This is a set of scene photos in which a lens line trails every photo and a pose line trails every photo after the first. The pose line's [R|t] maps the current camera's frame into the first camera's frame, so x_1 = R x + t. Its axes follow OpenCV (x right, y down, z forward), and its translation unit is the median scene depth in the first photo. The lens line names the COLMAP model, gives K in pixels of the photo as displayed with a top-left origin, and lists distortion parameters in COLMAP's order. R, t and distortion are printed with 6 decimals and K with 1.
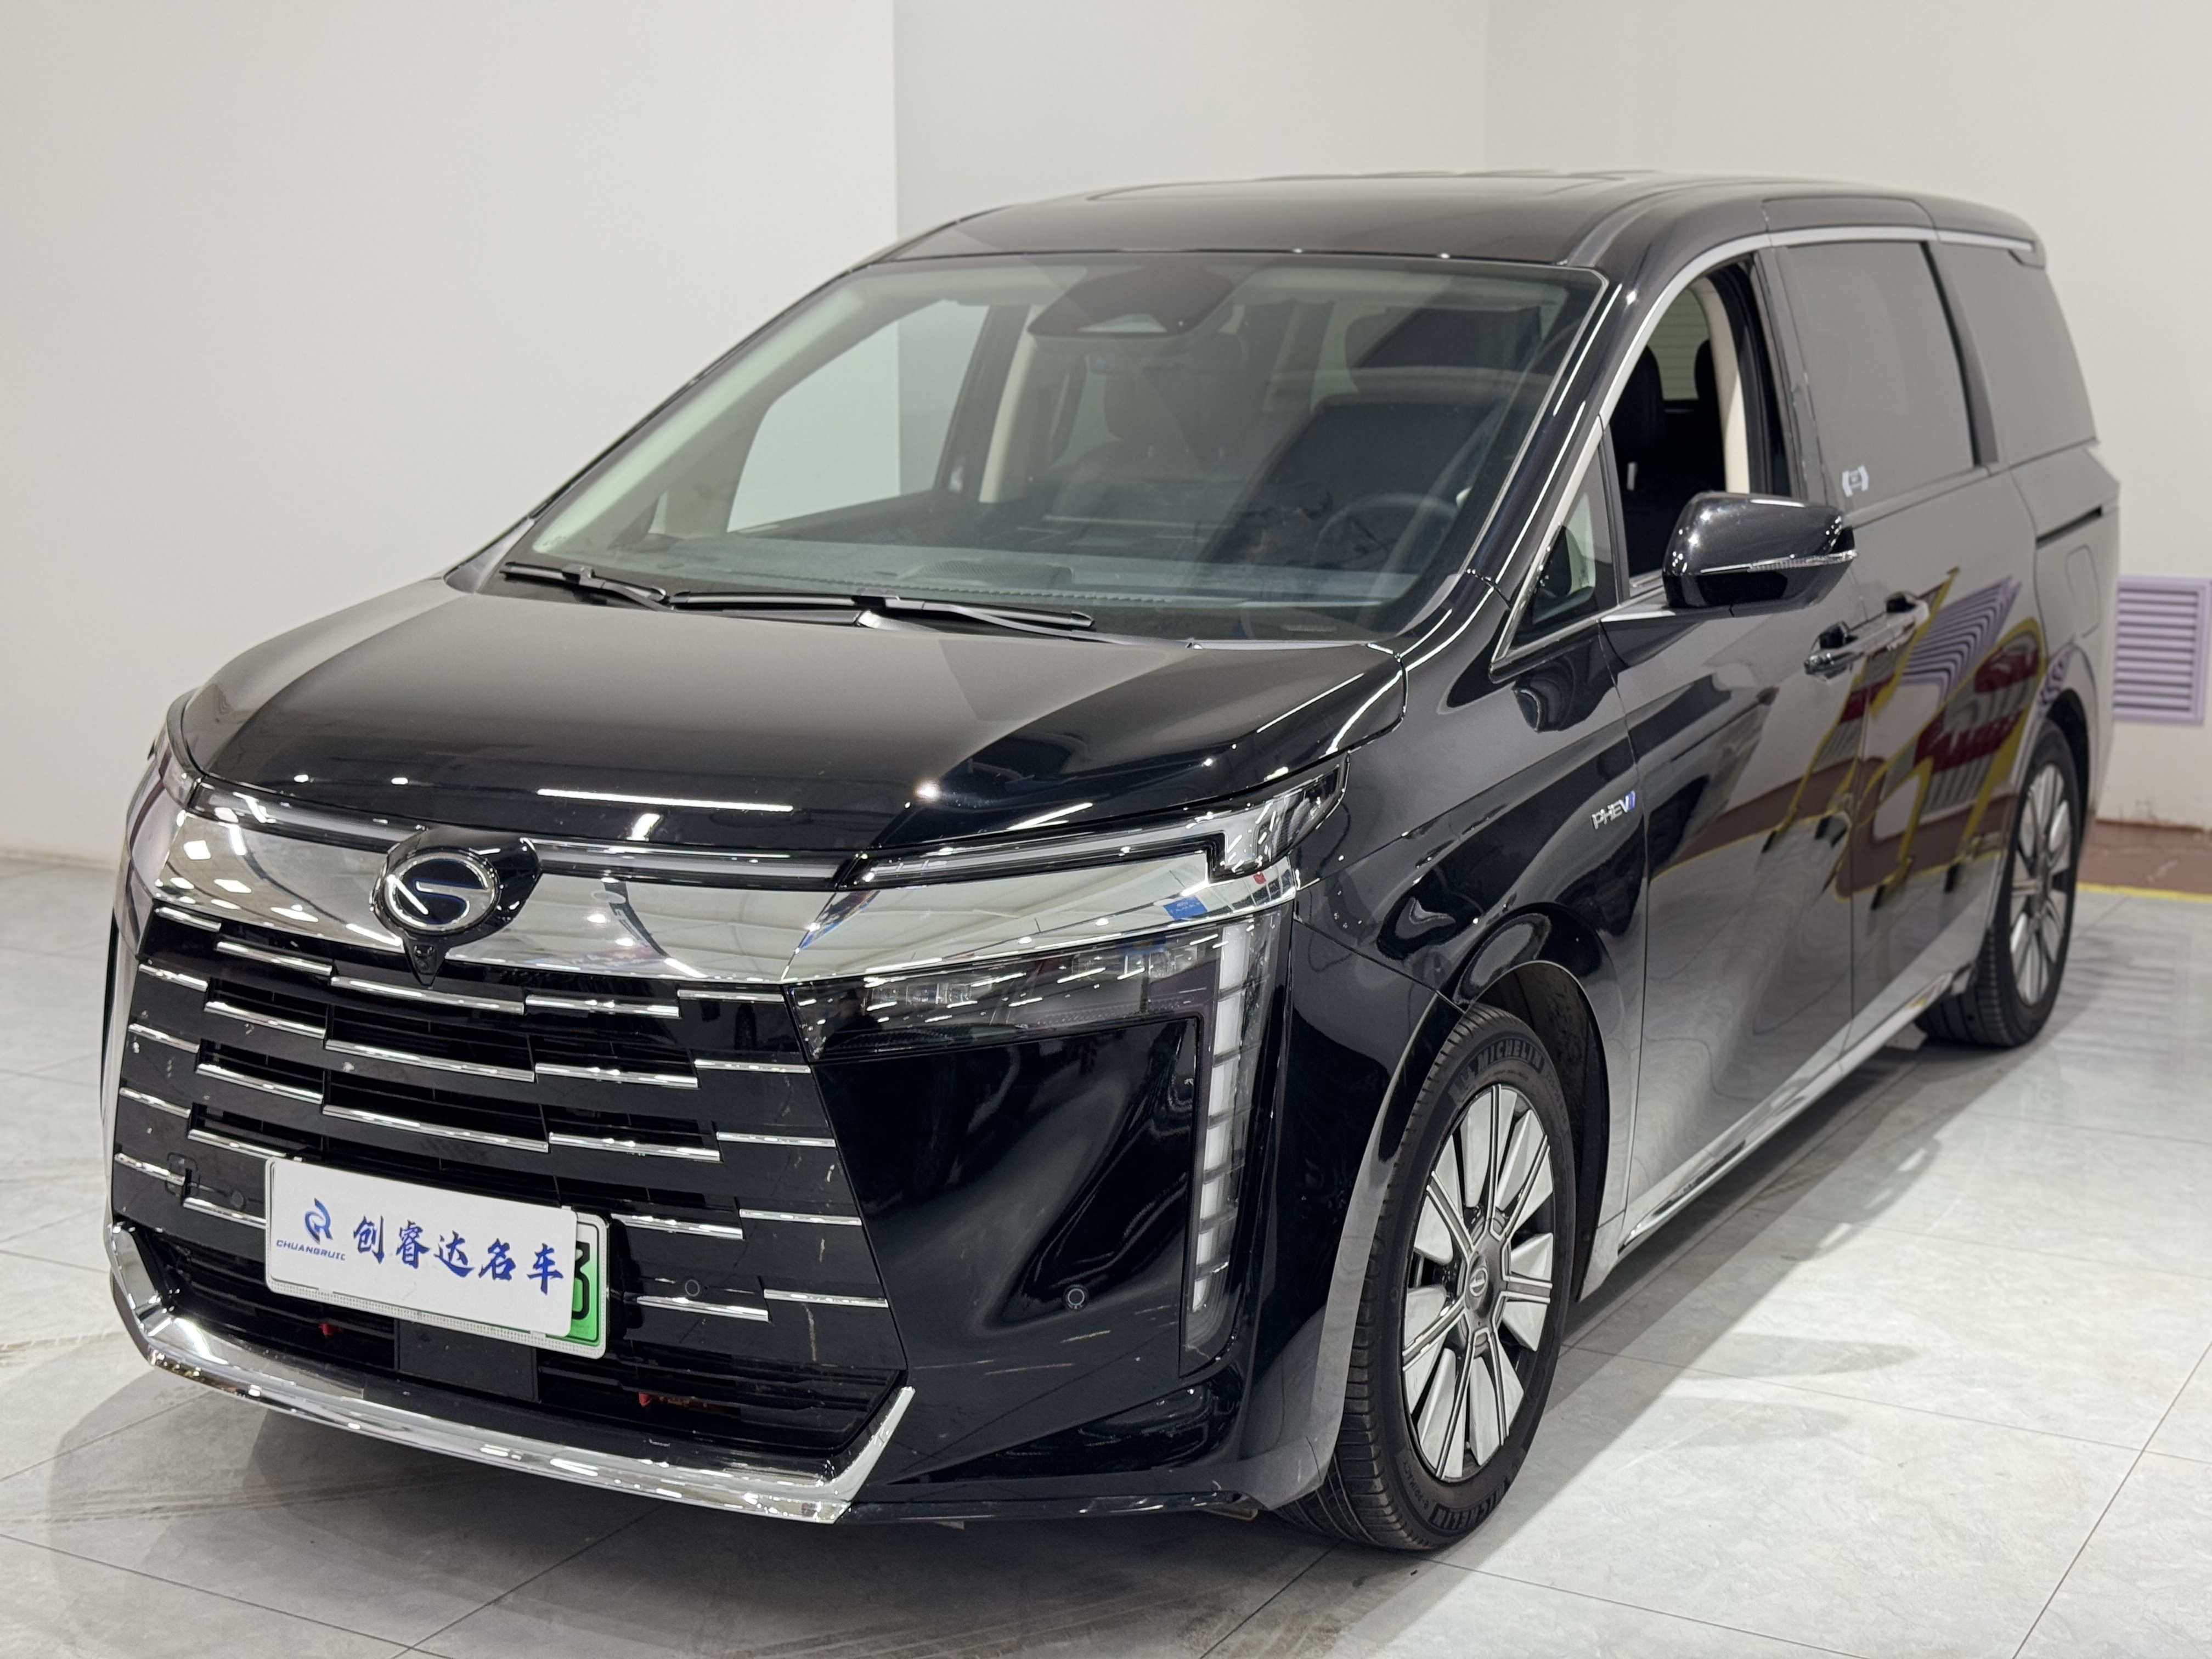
lens RADIAL K [[3116.1, 0, 1108.8], [0, 3116.1, 843.0], [0, 0, 1]] dist [0.125475, 0.000000]
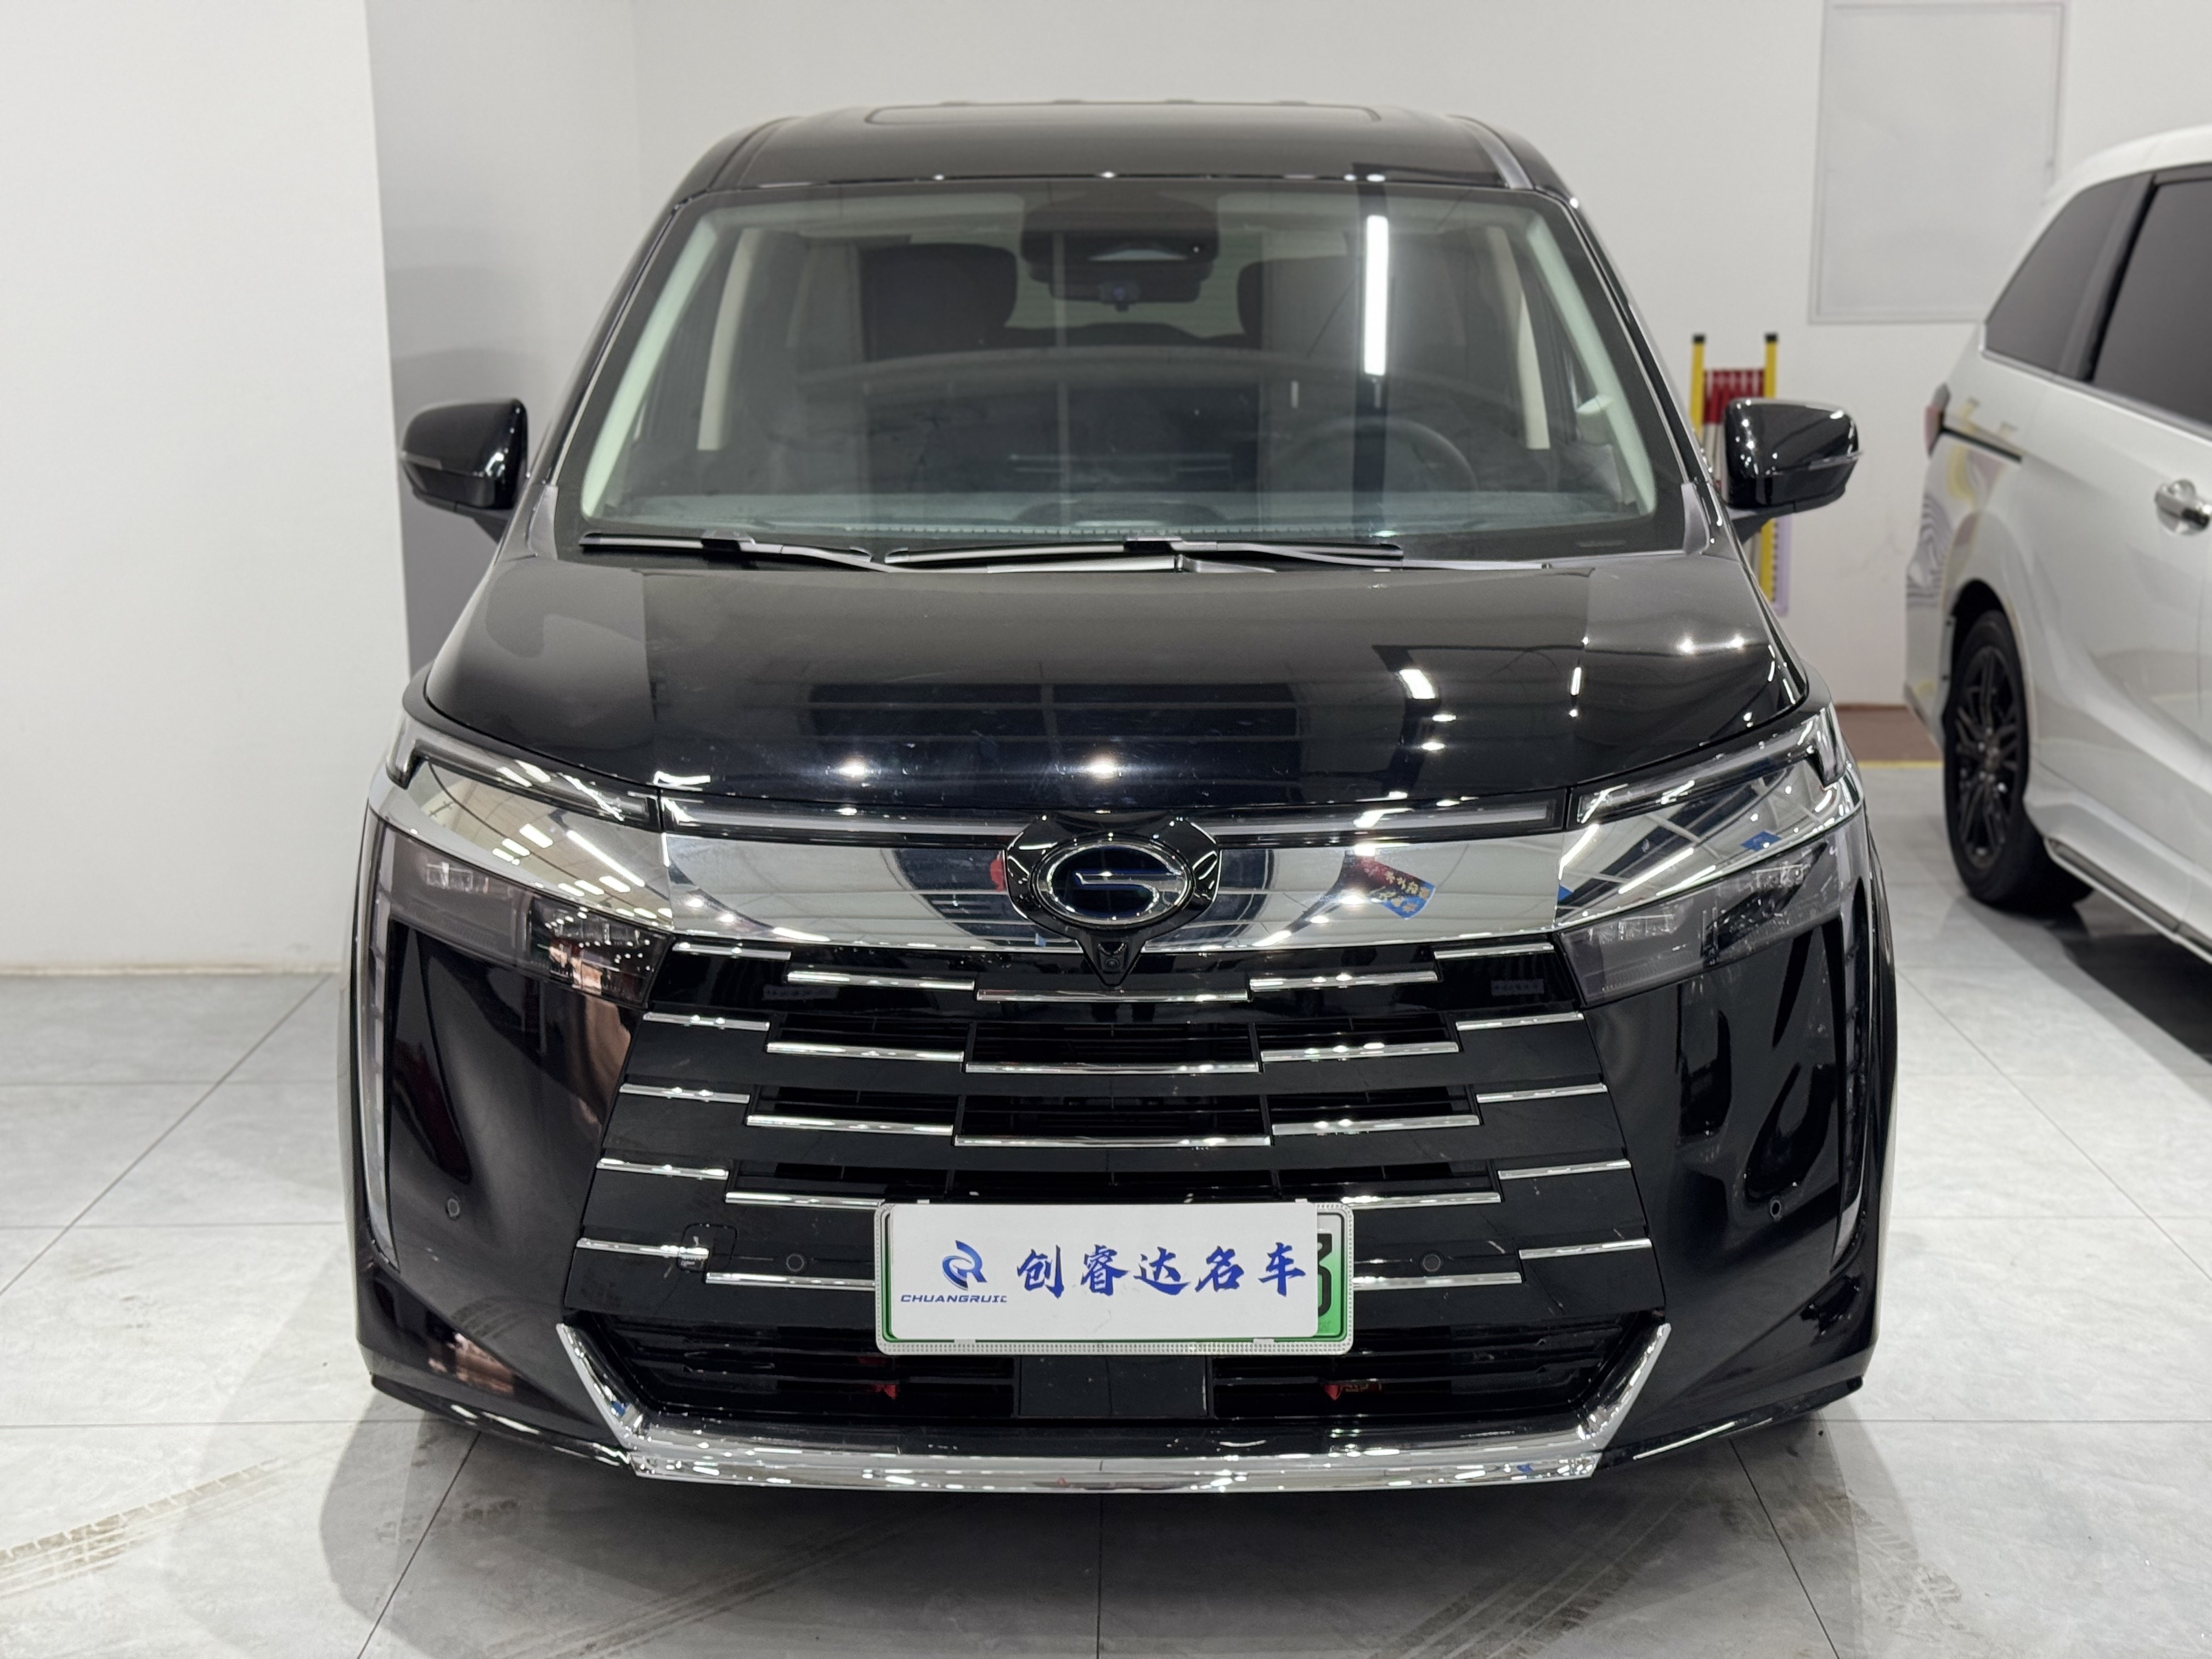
lens RADIAL K [[3116.1, 0, 1107.6], [0, 3116.1, 814.6], [0, 0, 1]] dist [0.125475, 0.000000]
pose [[0.877991, -0.101844, 0.467718, -0.638966], [0.096703, 0.994696, 0.035061, -0.036216], [-0.468808, 0.014446, 0.883182, 0.196865]]
